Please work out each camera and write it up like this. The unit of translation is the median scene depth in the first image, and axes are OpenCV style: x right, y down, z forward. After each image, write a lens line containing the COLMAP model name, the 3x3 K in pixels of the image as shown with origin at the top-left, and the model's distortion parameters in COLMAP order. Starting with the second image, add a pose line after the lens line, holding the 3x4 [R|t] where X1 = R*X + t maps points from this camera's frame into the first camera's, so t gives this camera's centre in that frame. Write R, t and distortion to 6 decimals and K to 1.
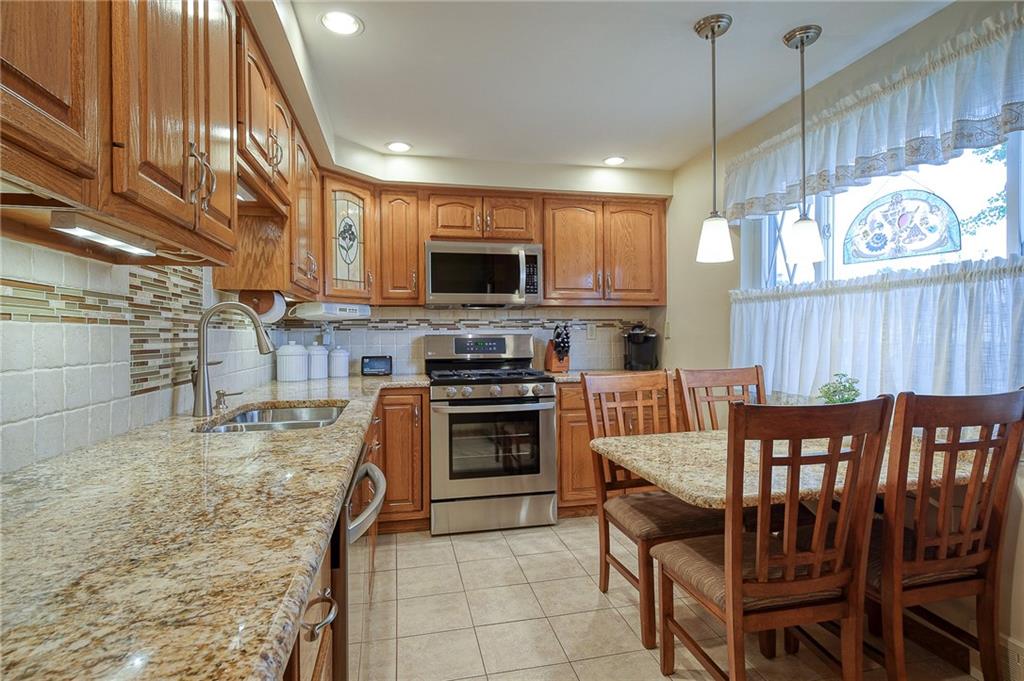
lens RADIAL K [[520.1, 0, 514.0], [0, 520.1, 342.2], [0, 0, 1]] dist [-0.001459, -0.000068]
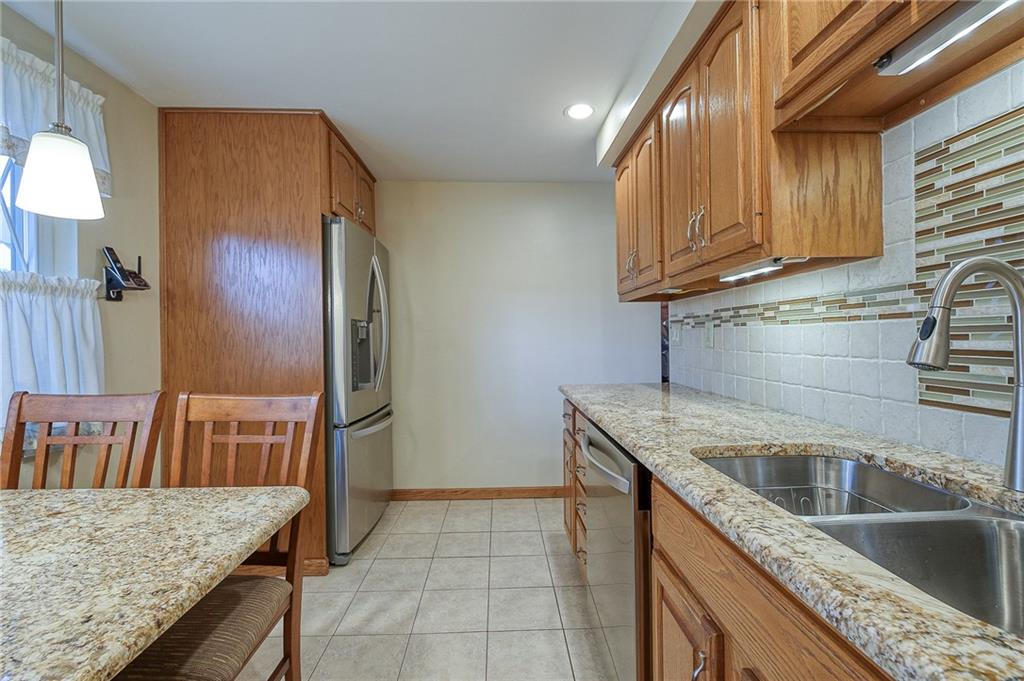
lens RADIAL K [[451.2, 0, 516.6], [0, 451.2, 338.4], [0, 0, 1]] dist [-0.002732, -0.000792]
pose [[-0.985364, 0.021637, 0.169083, -0.114056], [0.023742, 0.999664, 0.010432, -0.010907], [-0.168800, 0.014294, -0.985547, 0.885681]]
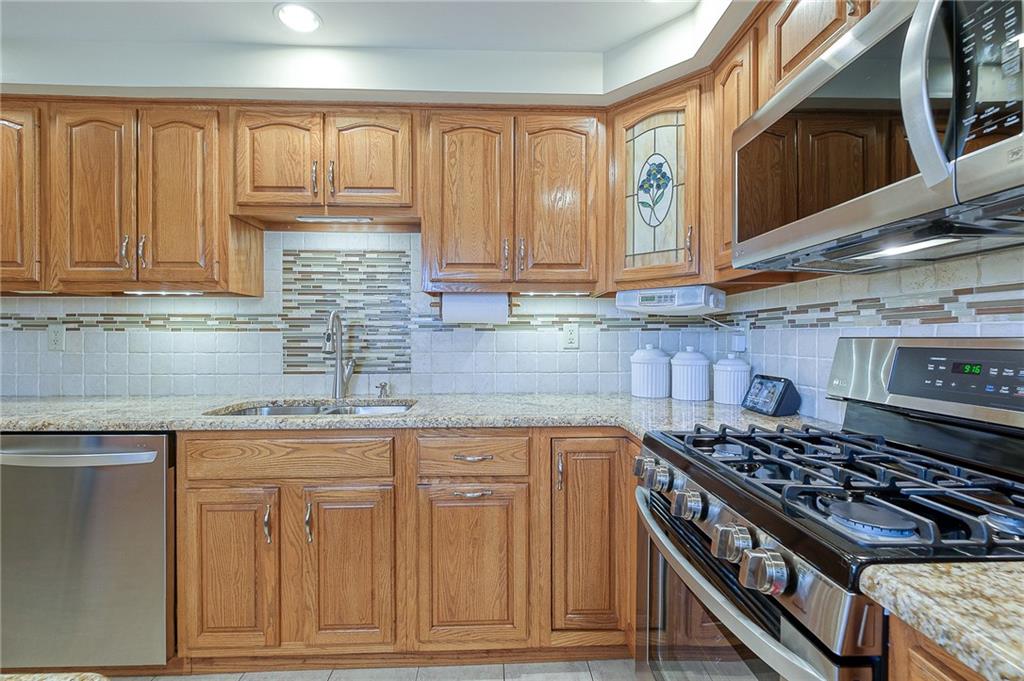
lens RADIAL K [[451.2, 0, 517.5], [0, 451.2, 340.3], [0, 0, 1]] dist [-0.002732, -0.000792]
pose [[-0.161603, 0.014535, -0.986749, 0.274535], [-0.010873, 0.999805, 0.016508, -0.017750], [0.986796, 0.013397, -0.161414, 0.965047]]
